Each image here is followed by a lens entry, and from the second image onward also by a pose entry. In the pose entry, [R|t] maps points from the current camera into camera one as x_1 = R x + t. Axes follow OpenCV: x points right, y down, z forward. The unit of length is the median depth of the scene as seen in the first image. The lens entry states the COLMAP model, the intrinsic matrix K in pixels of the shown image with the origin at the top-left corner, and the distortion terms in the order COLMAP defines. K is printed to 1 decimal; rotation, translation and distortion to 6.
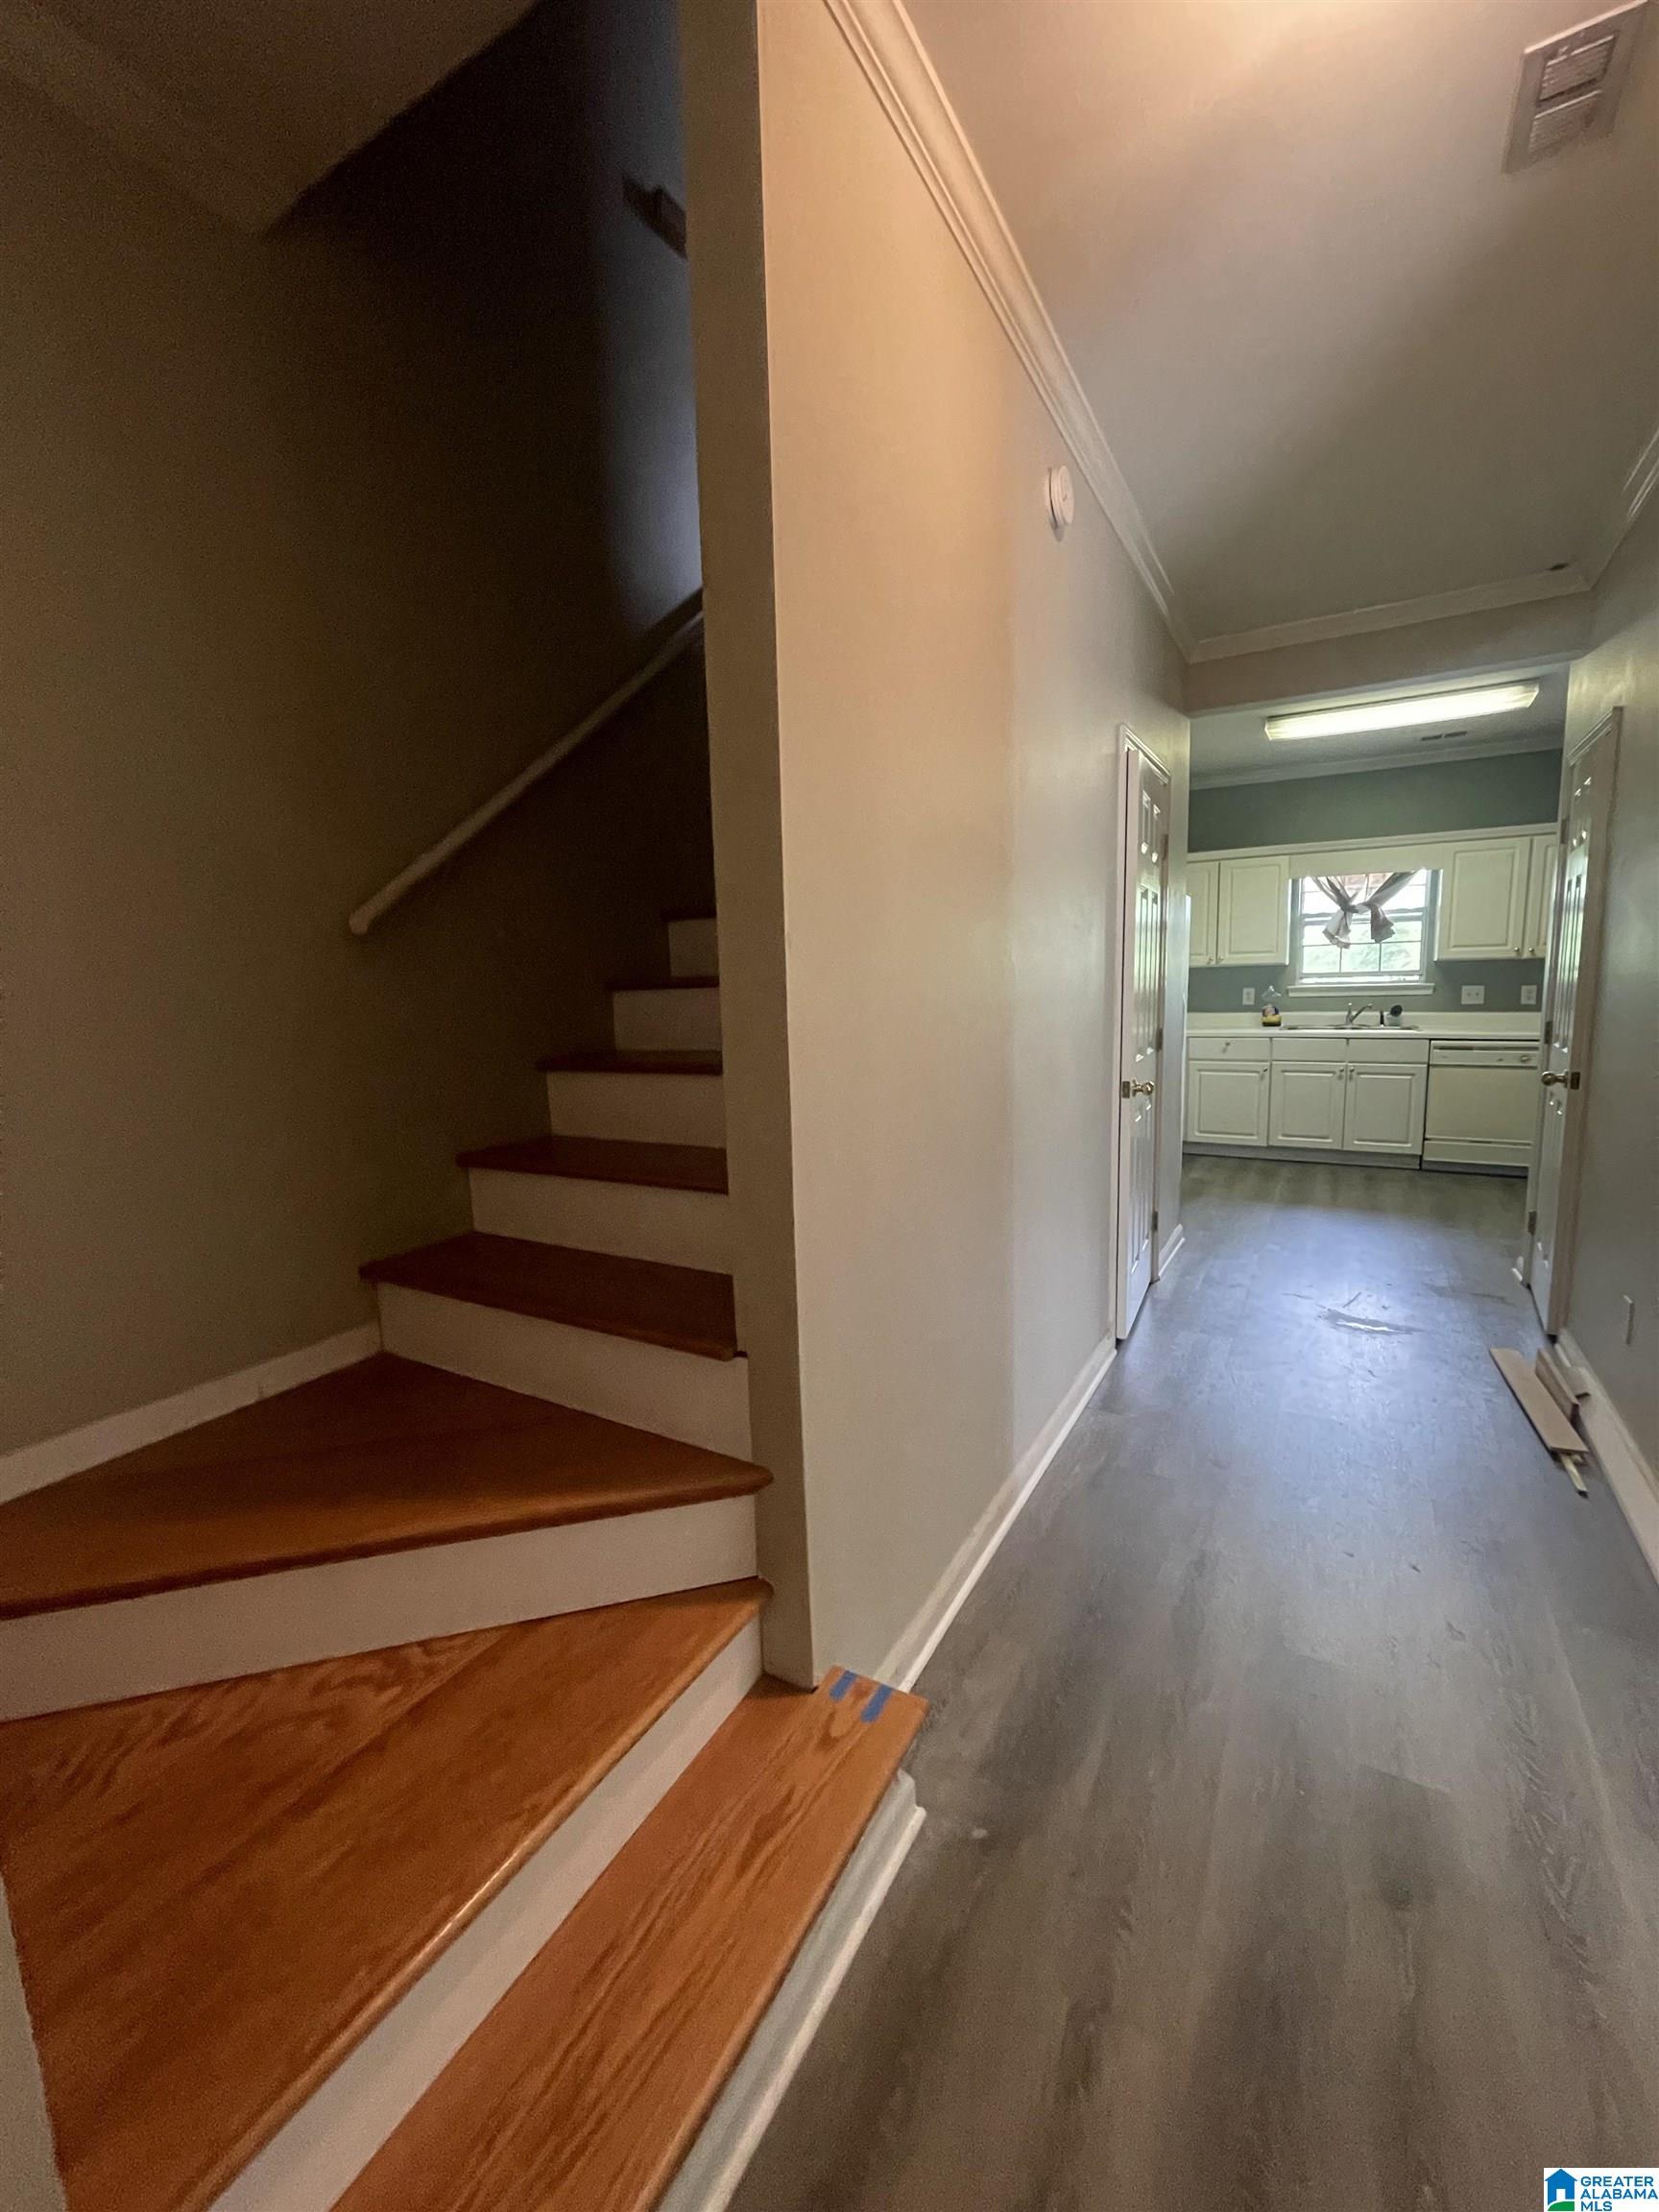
lens RADIAL K [[900.3, 0, 843.4], [0, 900.3, 1094.1], [0, 0, 1]] dist [0.002258, -0.000733]
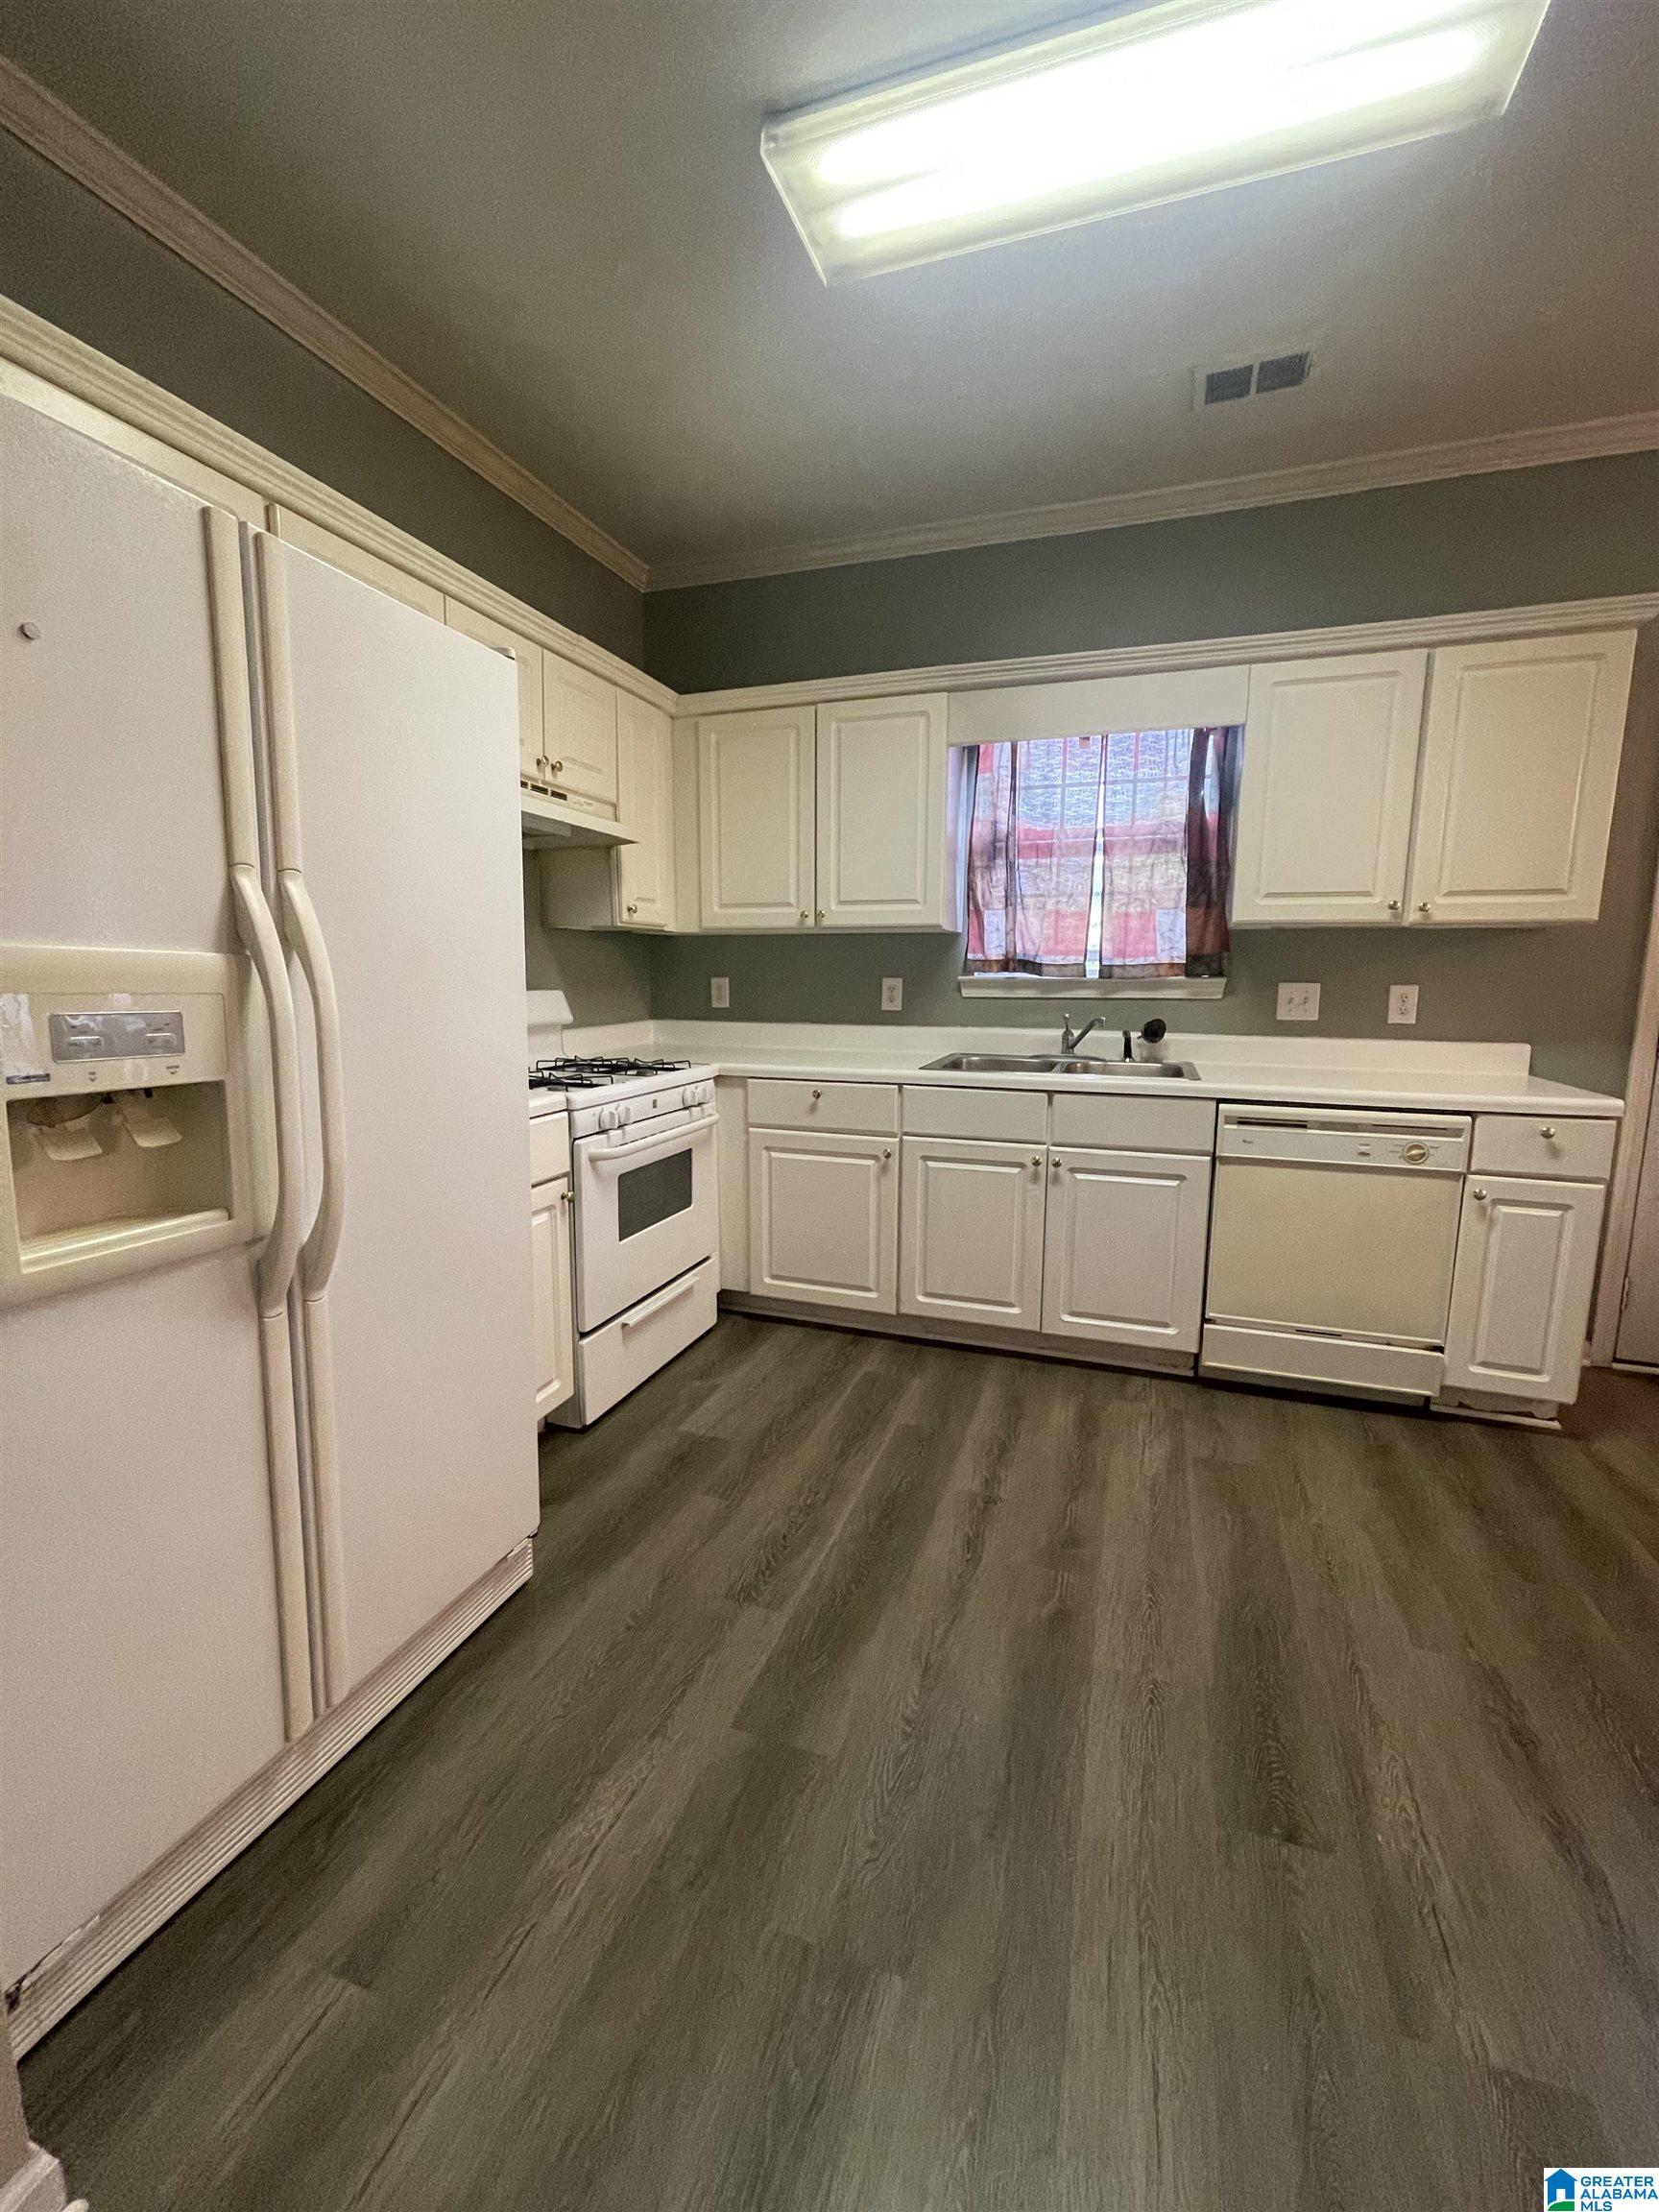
lens RADIAL K [[900.3, 0, 832.1], [0, 900.3, 1100.1], [0, 0, 1]] dist [0.002258, -0.000733]
pose [[0.984114, 0.007175, 0.177391, 0.373209], [-0.009122, 0.999907, 0.010160, -0.061209], [-0.177301, -0.011617, 0.984088, 0.577697]]
